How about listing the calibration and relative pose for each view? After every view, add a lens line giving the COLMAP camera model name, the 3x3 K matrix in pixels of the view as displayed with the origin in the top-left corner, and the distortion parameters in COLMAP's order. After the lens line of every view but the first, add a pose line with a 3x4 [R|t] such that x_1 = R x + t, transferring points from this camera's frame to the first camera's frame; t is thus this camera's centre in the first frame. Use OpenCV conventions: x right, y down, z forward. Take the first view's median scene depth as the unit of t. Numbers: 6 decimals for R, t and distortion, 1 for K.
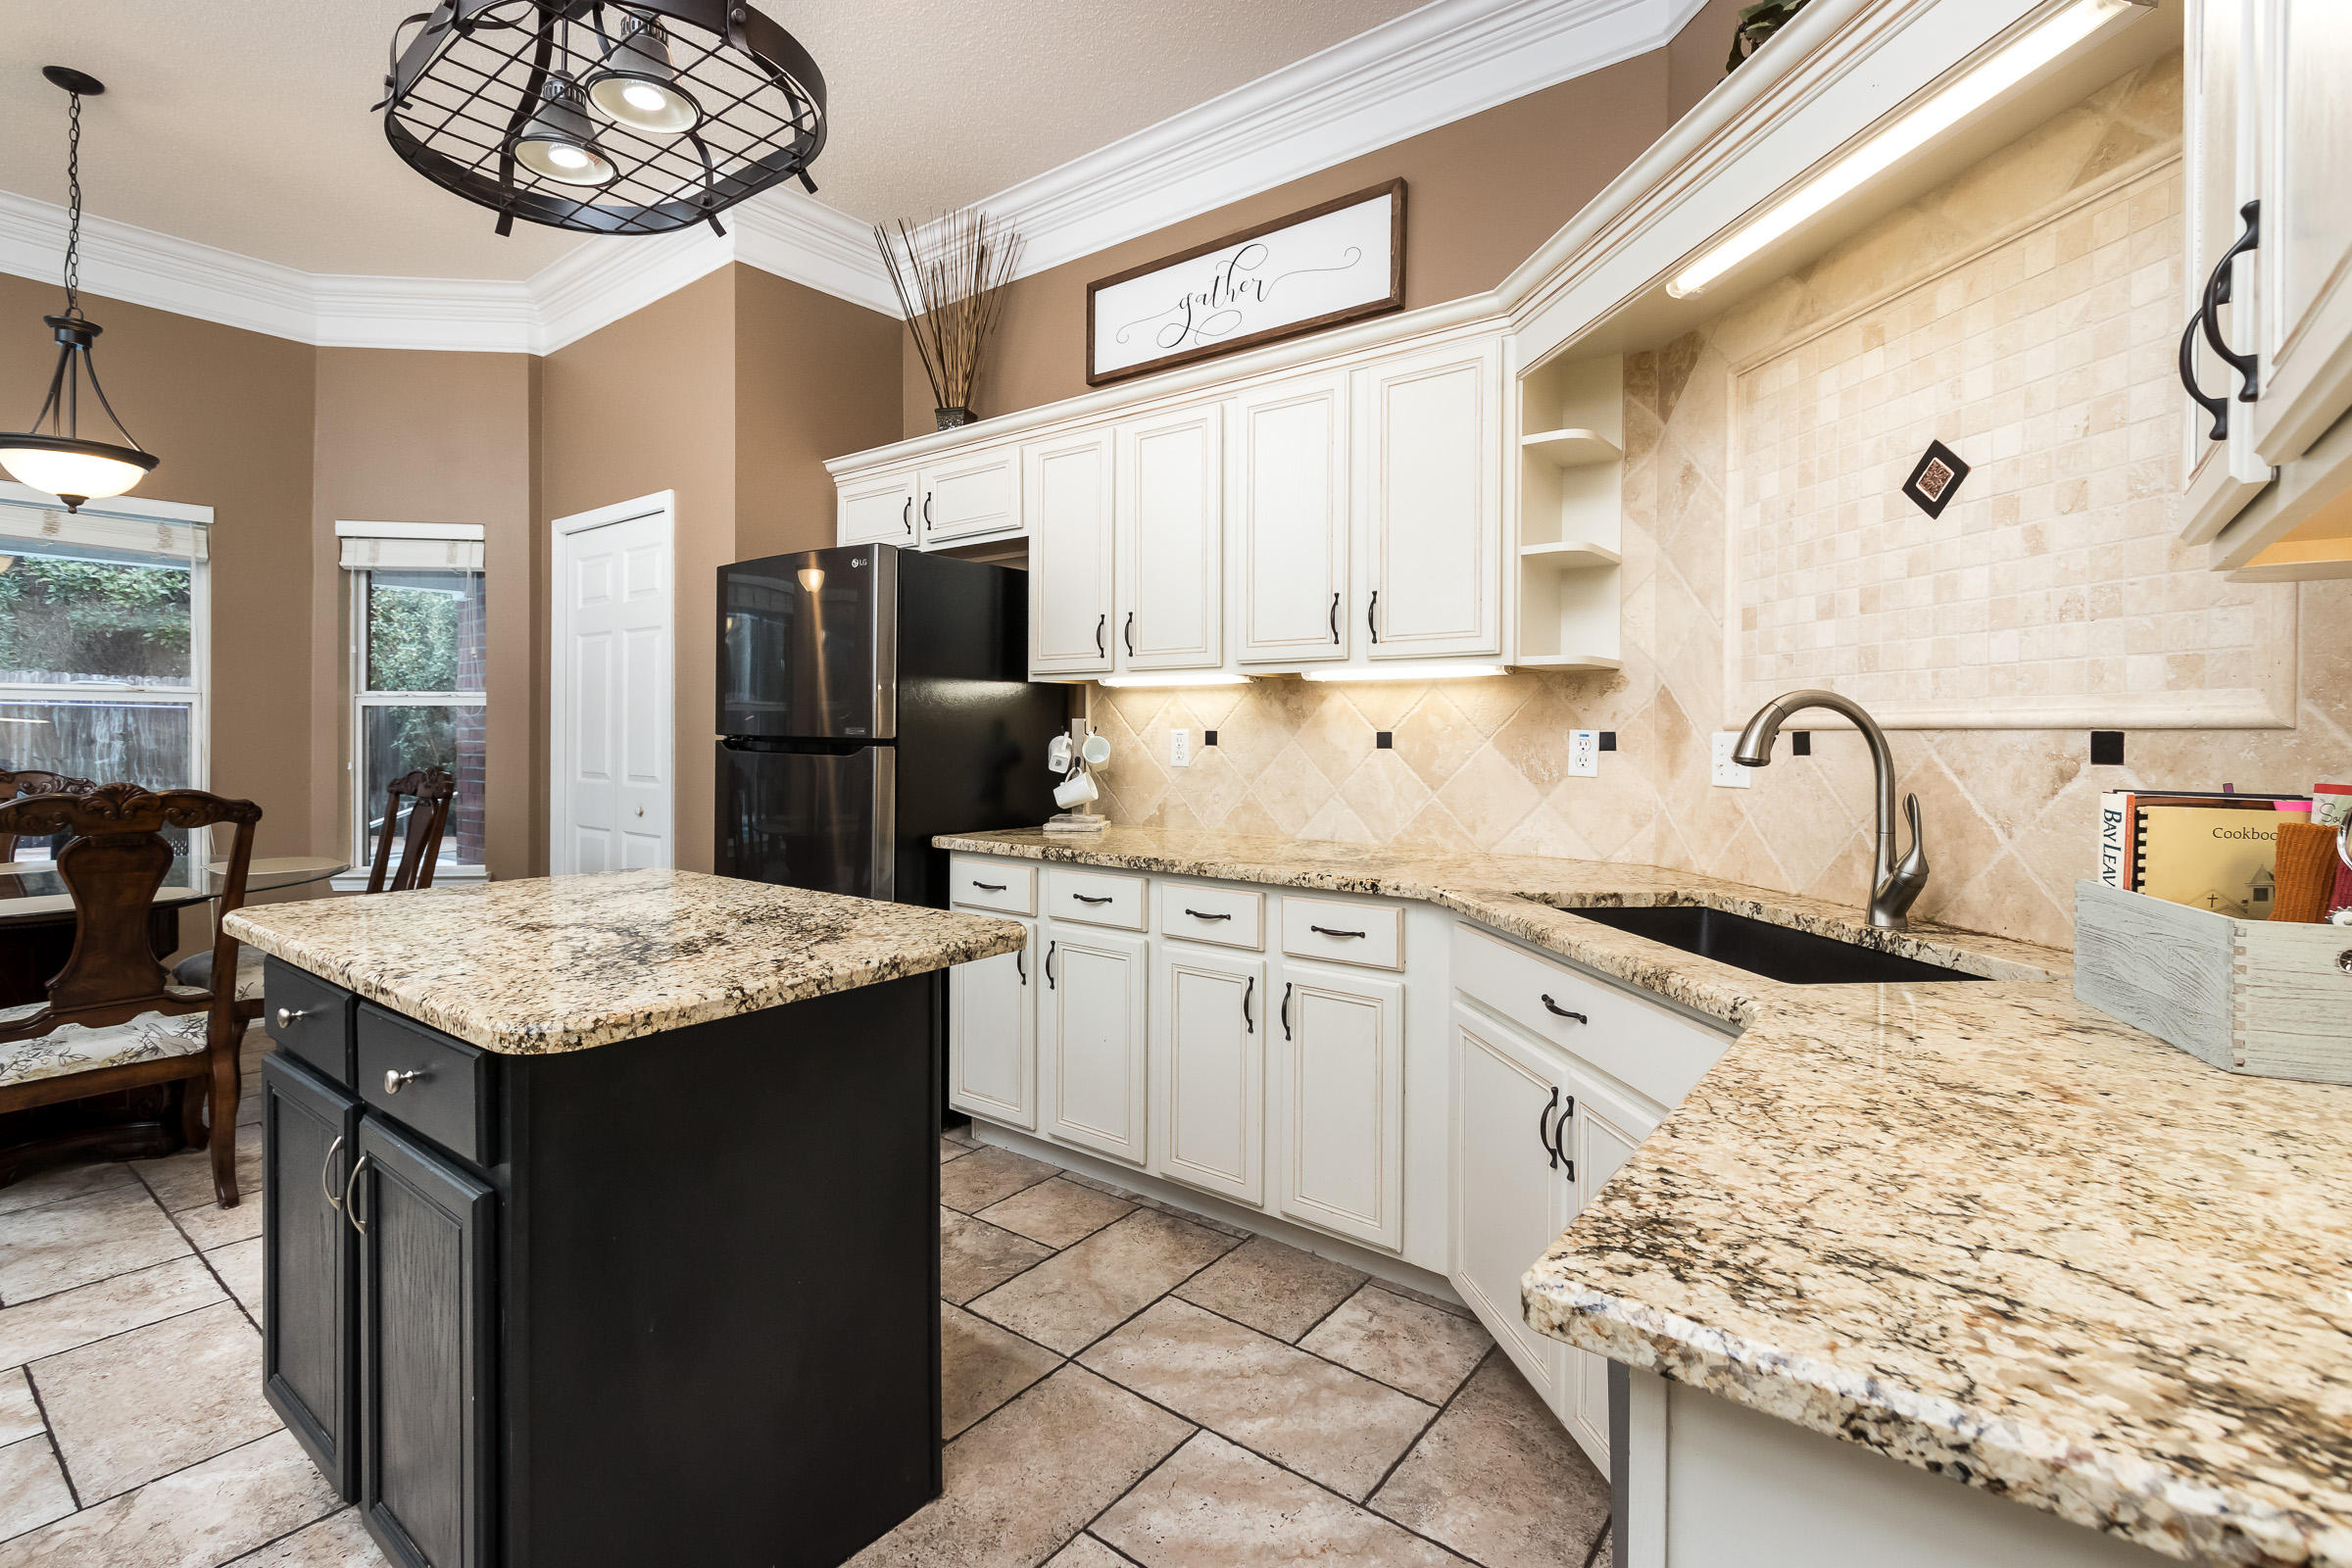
lens RADIAL K [[1086.4, 0, 1131.9], [0, 1086.4, 734.8], [0, 0, 1]] dist [0.002129, 0.000418]
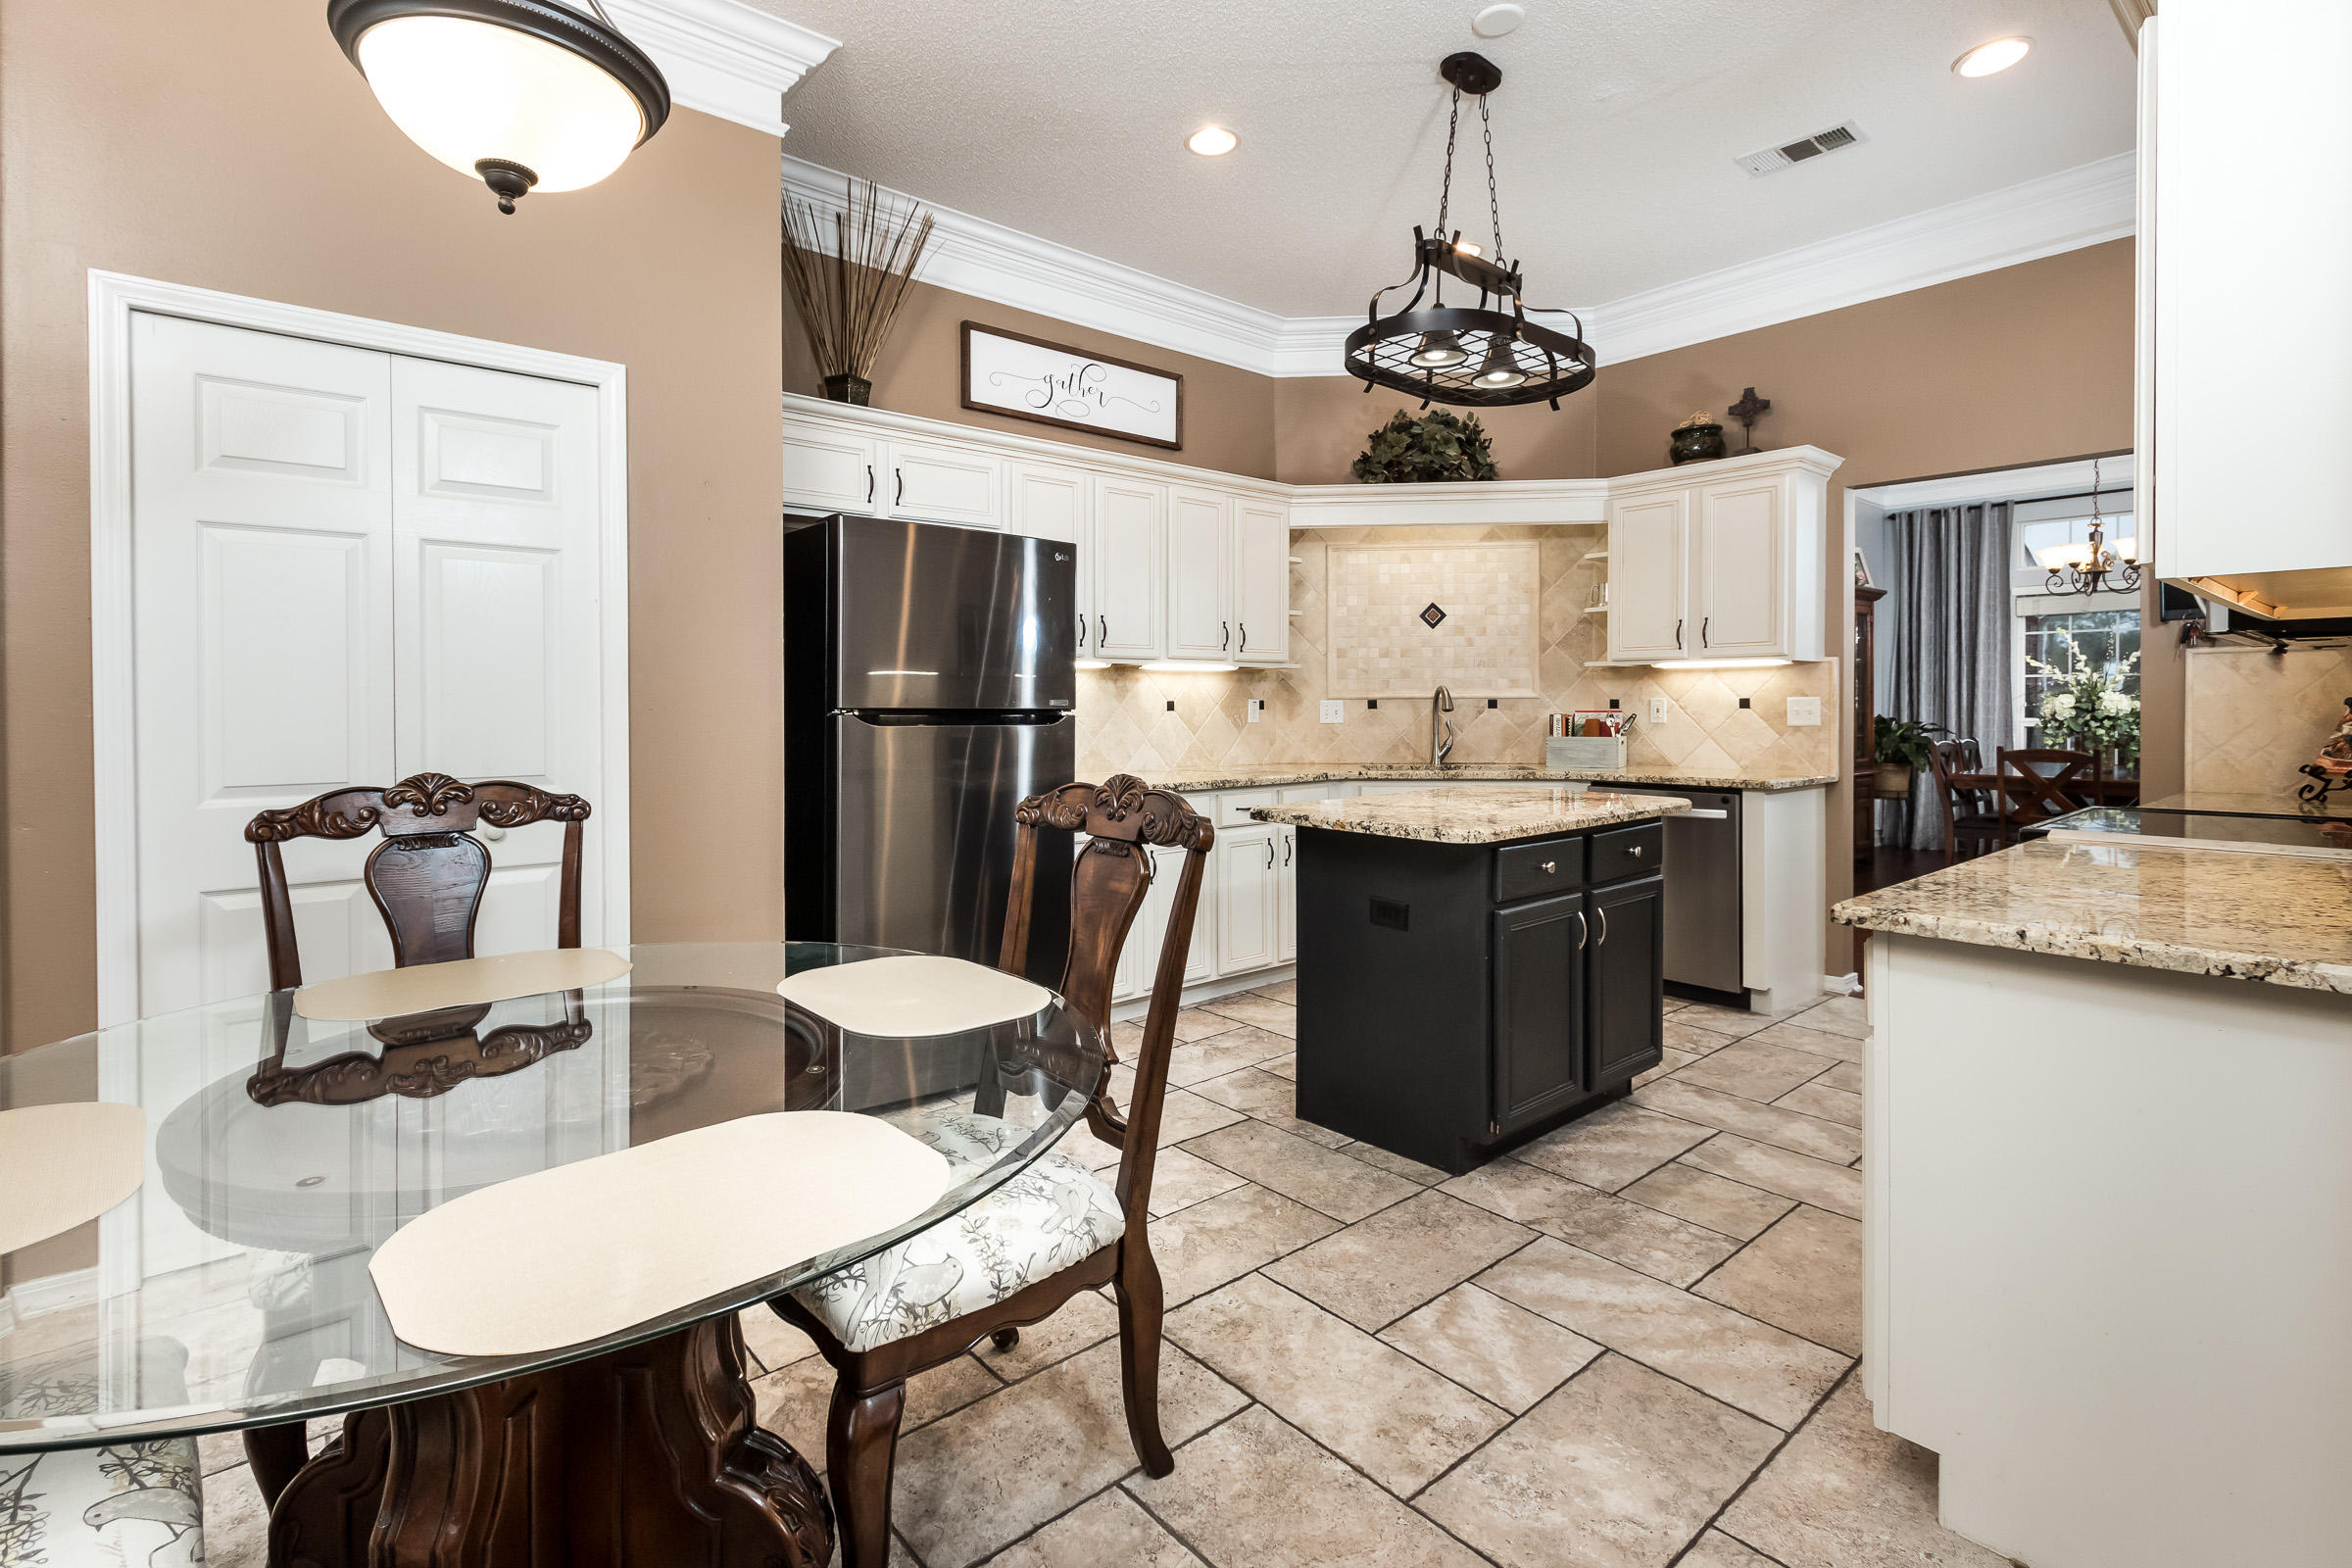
lens RADIAL K [[1101.9, 0, 1170.9], [0, 1101.9, 713.2], [0, 0, 1]] dist [0.002032, 0.000118]
pose [[0.177802, -0.016001, 0.983936, -1.690364], [0.006942, 0.999863, 0.015006, -0.011117], [-0.984042, 0.004162, 0.177888, 0.824915]]
